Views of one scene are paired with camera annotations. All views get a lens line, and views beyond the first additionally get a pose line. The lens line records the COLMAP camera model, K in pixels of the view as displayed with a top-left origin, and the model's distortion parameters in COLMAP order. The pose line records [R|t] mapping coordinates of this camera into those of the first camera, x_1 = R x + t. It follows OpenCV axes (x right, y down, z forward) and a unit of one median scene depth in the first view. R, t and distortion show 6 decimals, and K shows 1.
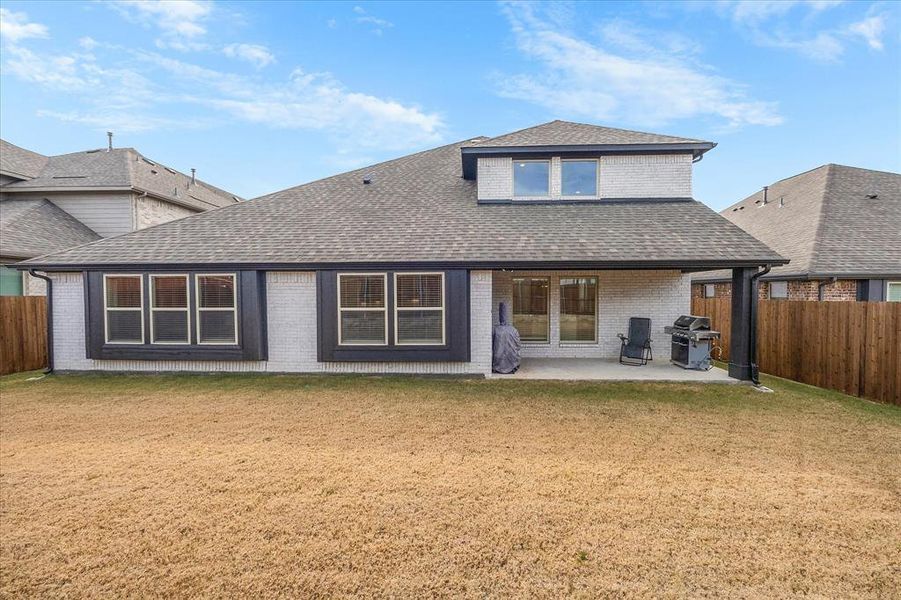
lens RADIAL K [[336.3, 0, 452.7], [0, 336.3, 307.5], [0, 0, 1]] dist [-0.001273, -0.000116]
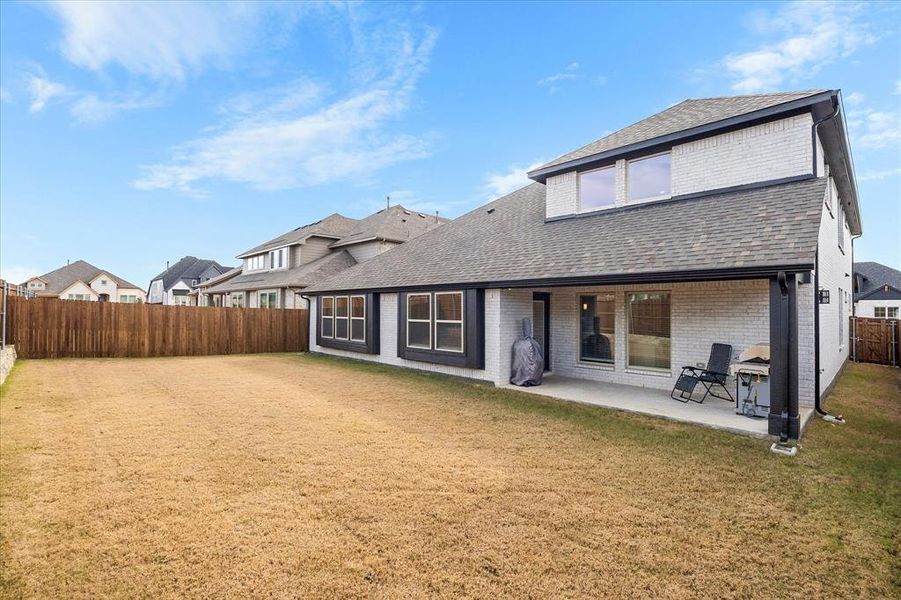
lens RADIAL K [[366.4, 0, 450.9], [0, 366.4, 298.1], [0, 0, 1]] dist [-0.002780, -0.000119]
pose [[0.769032, -0.012095, -0.639096, 0.622064], [-0.034460, 0.997583, -0.060345, -0.000409], [0.638281, 0.068431, 0.766756, -0.027641]]
